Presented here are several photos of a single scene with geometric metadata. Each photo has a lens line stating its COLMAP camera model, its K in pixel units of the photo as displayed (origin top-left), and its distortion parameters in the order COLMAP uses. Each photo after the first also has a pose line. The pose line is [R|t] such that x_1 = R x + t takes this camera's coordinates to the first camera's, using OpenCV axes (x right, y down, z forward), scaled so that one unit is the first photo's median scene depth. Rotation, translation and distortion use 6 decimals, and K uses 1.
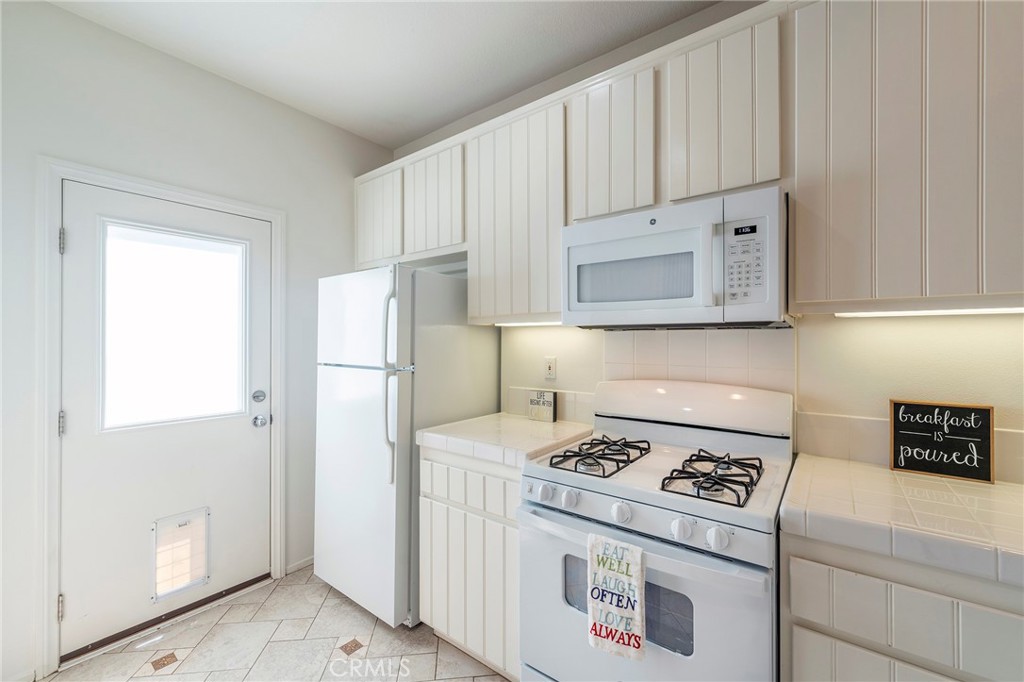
lens RADIAL K [[421.0, 0, 511.9], [0, 421.0, 338.9], [0, 0, 1]] dist [-0.001105, 0.000188]
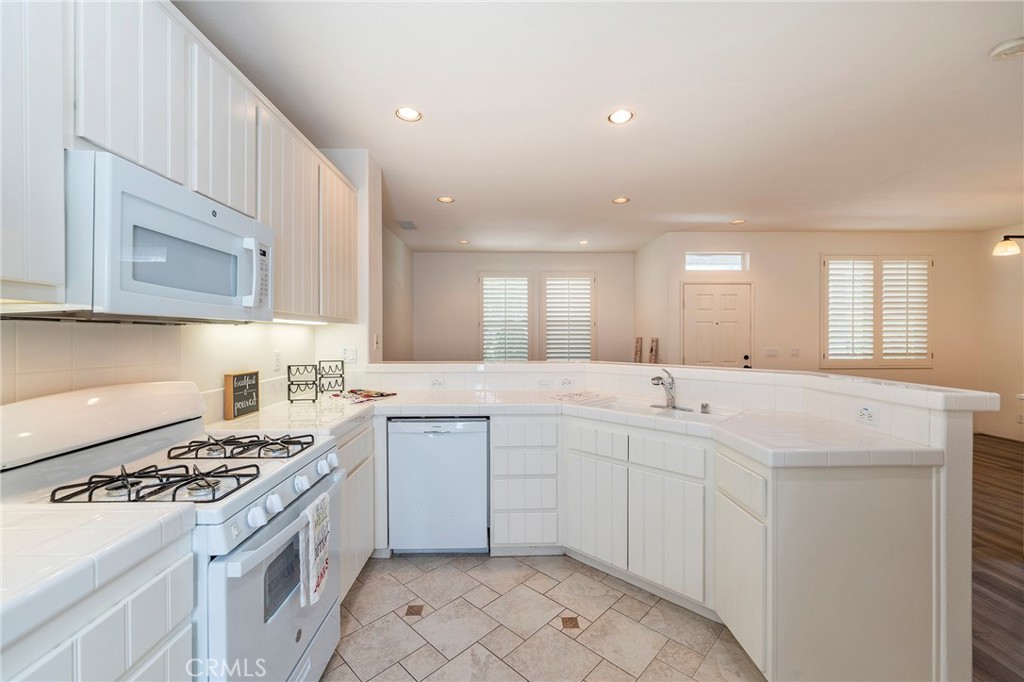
lens RADIAL K [[421.0, 0, 511.9], [0, 421.0, 338.9], [0, 0, 1]] dist [-0.001105, 0.000188]
pose [[-0.632307, -0.009981, 0.774653, -0.749075], [-0.005091, 0.999949, 0.008729, -0.001827], [-0.774701, 0.001576, -0.632326, 0.957623]]
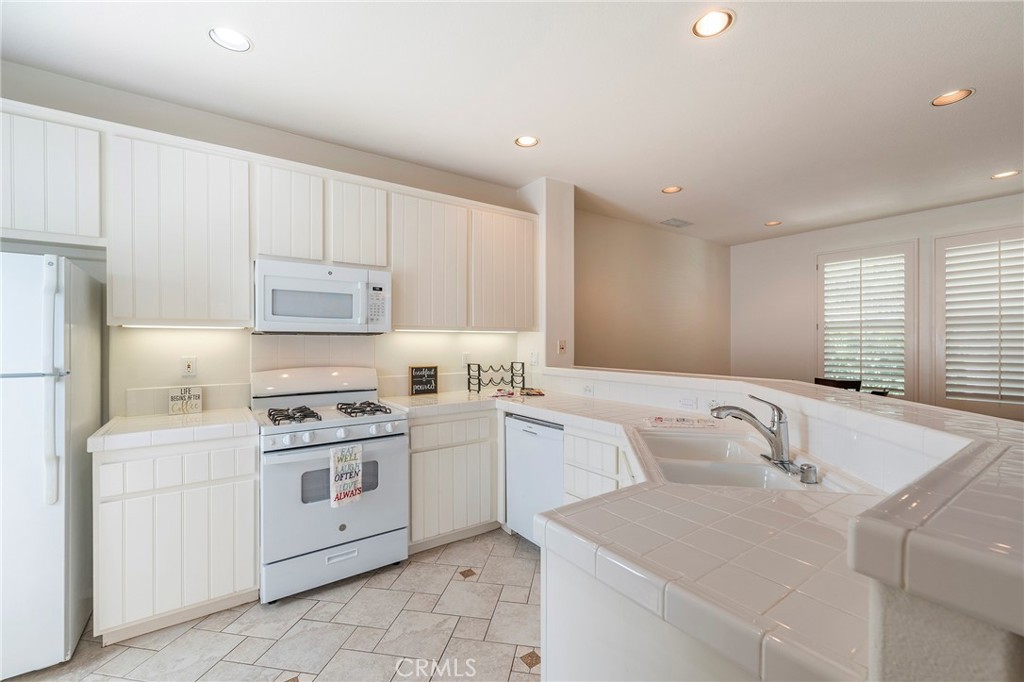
lens RADIAL K [[429.0, 0, 516.7], [0, 429.0, 342.0], [0, 0, 1]] dist [-0.001220, -0.000100]
pose [[0.293306, -0.002394, 0.956016, -0.996479], [-0.001661, 0.999994, 0.003014, -0.001549], [-0.956017, -0.002472, 0.293300, -0.223366]]
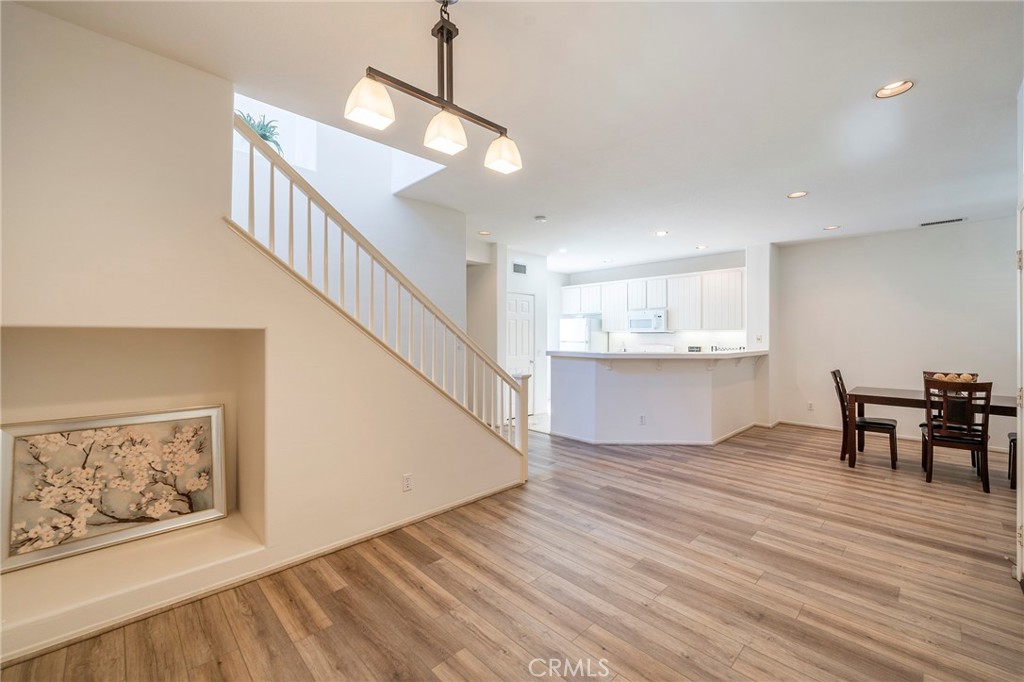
lens RADIAL K [[414.2, 0, 513.1], [0, 414.2, 333.5], [0, 0, 1]] dist [-0.000237, -0.000203]
pose [[0.990033, 0.000332, -0.140837, -0.495359], [-0.000510, 0.999999, -0.001231, -0.012014], [0.140836, 0.001290, 0.990032, -3.833503]]
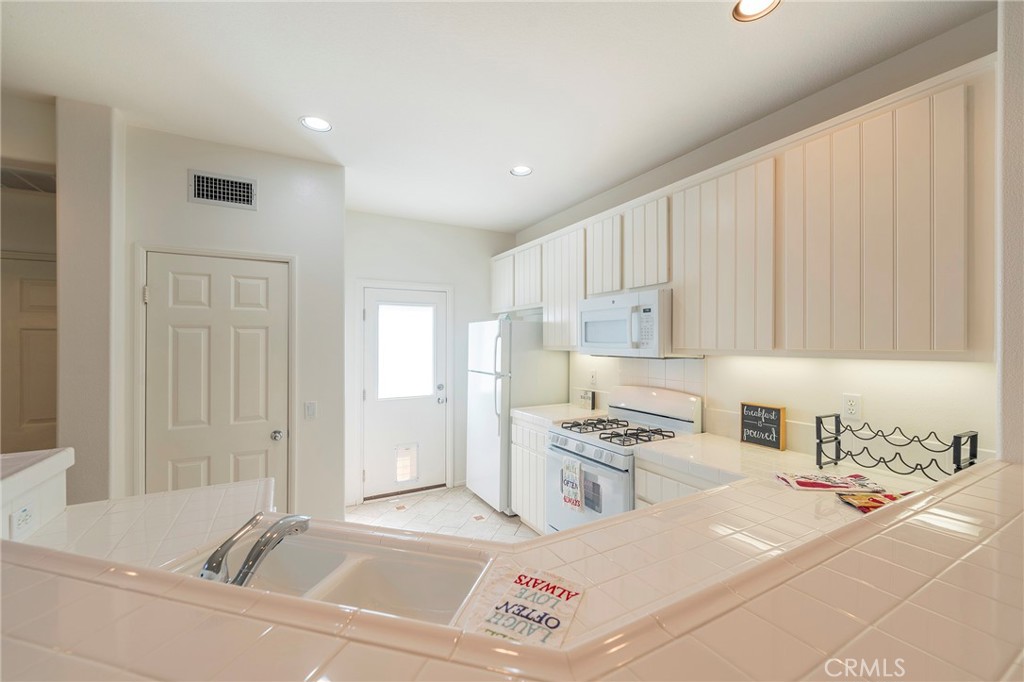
lens RADIAL K [[411.0, 0, 512.0], [0, 411.0, 341.0], [0, 0, 1]] dist [-0.000560, -0.000023]
pose [[0.920498, -0.002652, -0.390738, 0.564047], [0.002277, 0.999996, -0.001422, -0.089971], [0.390740, 0.000419, 0.920501, -0.771496]]
